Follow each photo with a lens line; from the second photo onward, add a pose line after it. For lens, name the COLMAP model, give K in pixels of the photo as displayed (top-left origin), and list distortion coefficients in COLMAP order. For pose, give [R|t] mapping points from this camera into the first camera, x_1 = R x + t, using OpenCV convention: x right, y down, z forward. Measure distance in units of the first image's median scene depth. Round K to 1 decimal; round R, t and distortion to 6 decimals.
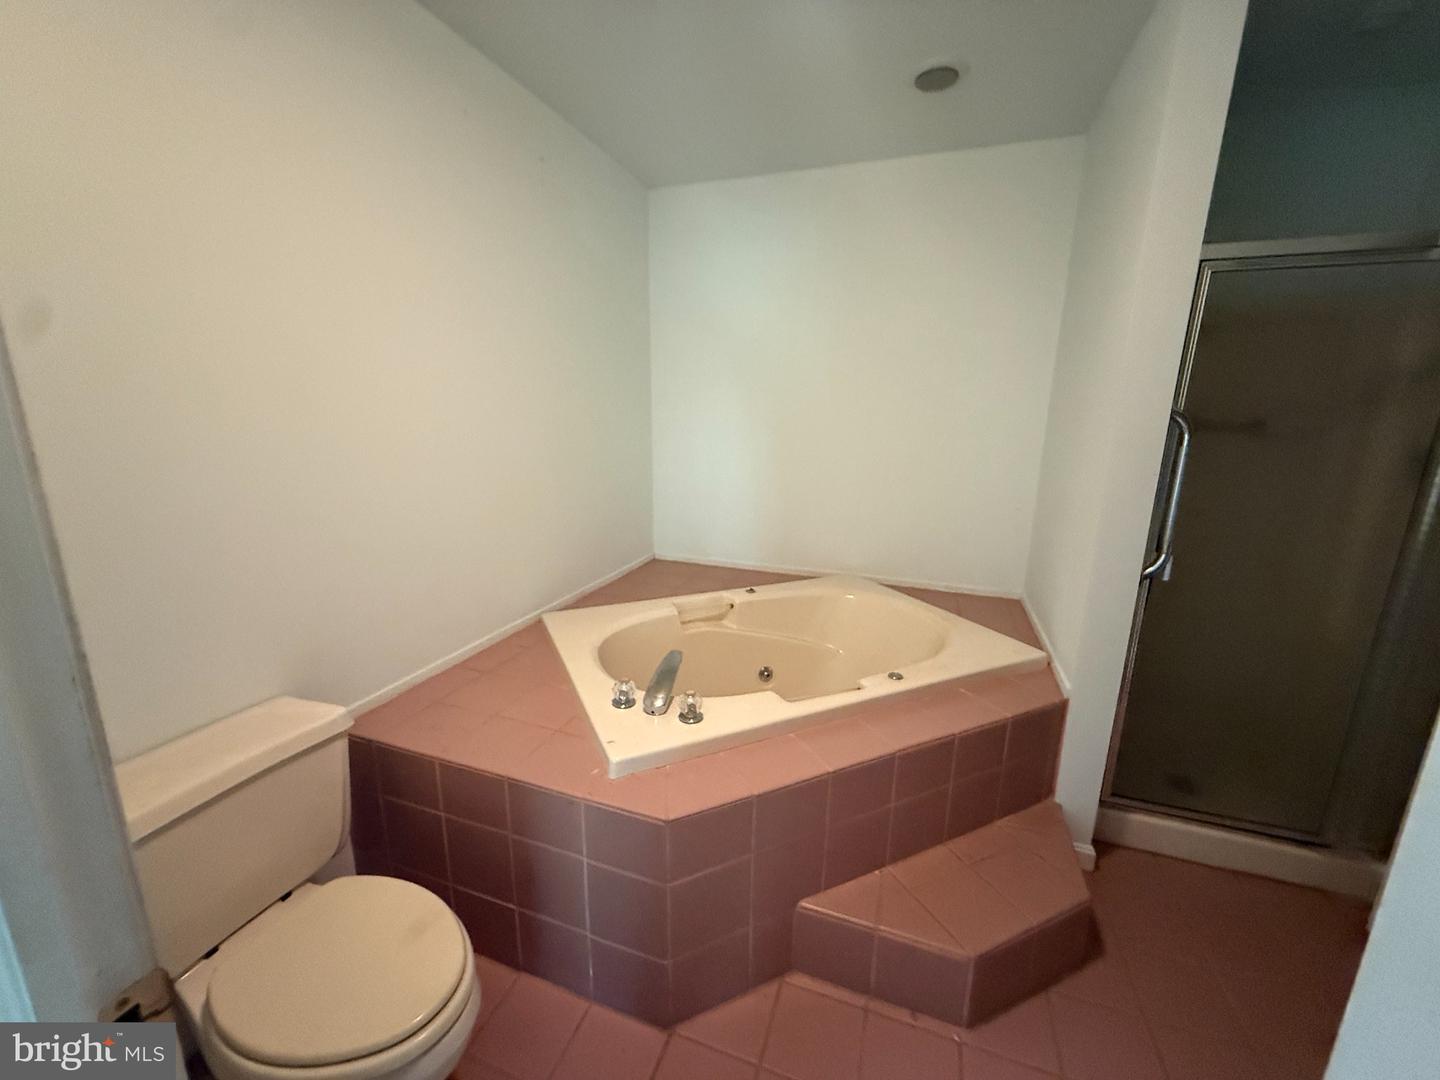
lens RADIAL K [[574.0, 0, 716.8], [0, 574.0, 543.5], [0, 0, 1]] dist [0.000367, -0.000061]
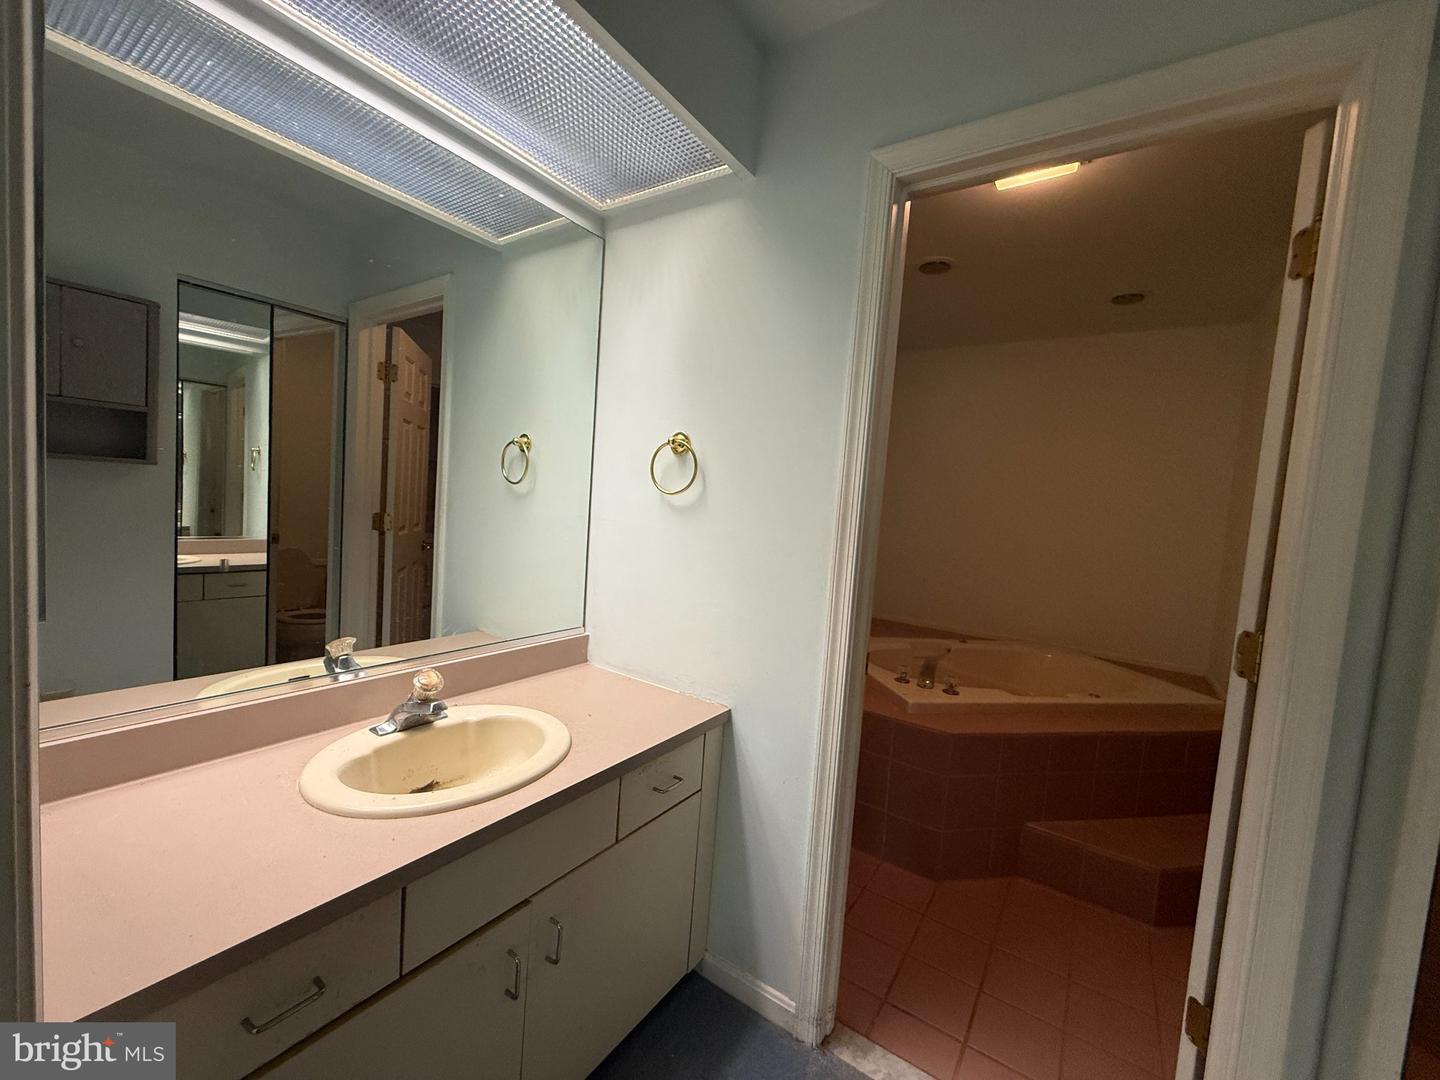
lens RADIAL K [[574.0, 0, 719.8], [0, 574.0, 531.5], [0, 0, 1]] dist [0.000367, -0.000061]
pose [[0.968201, 0.062218, -0.242315, -0.278904], [-0.106340, 0.979075, -0.173502, 0.192816], [0.226449, 0.193753, 0.954558, -0.675305]]
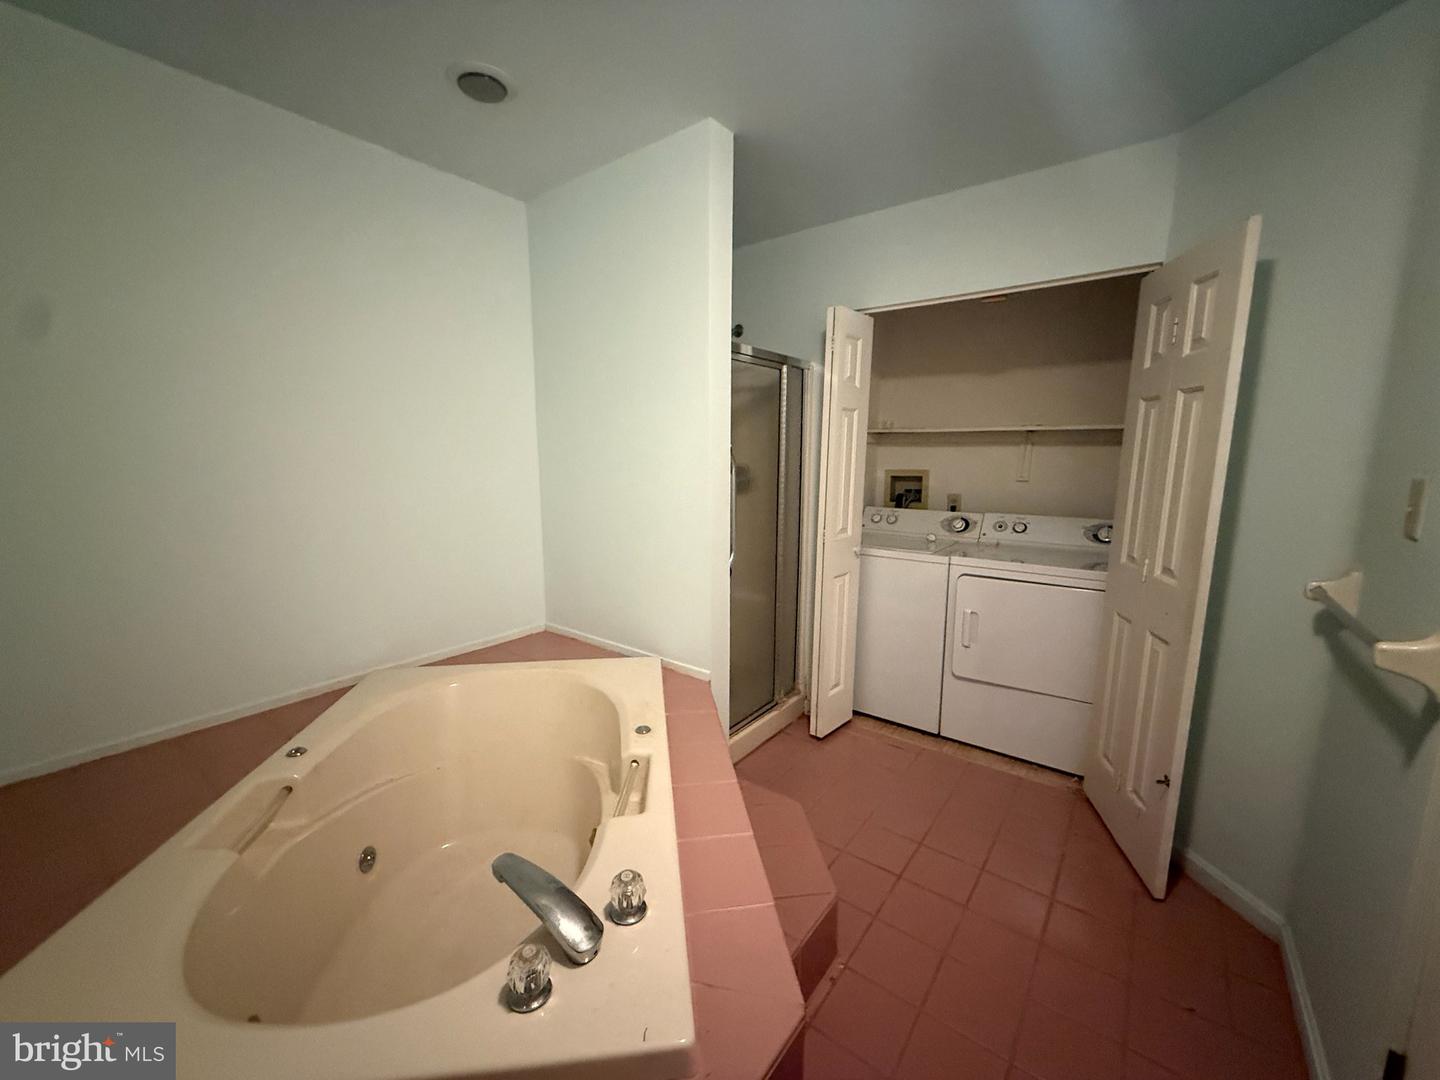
lens RADIAL K [[574.0, 0, 713.7], [0, 574.0, 542.8], [0, 0, 1]] dist [0.000367, -0.000061]
pose [[0.319211, -0.165731, 0.933079, -0.509913], [0.227614, 0.969177, 0.094275, -0.135576], [-0.919944, 0.182288, 0.347095, 0.547390]]
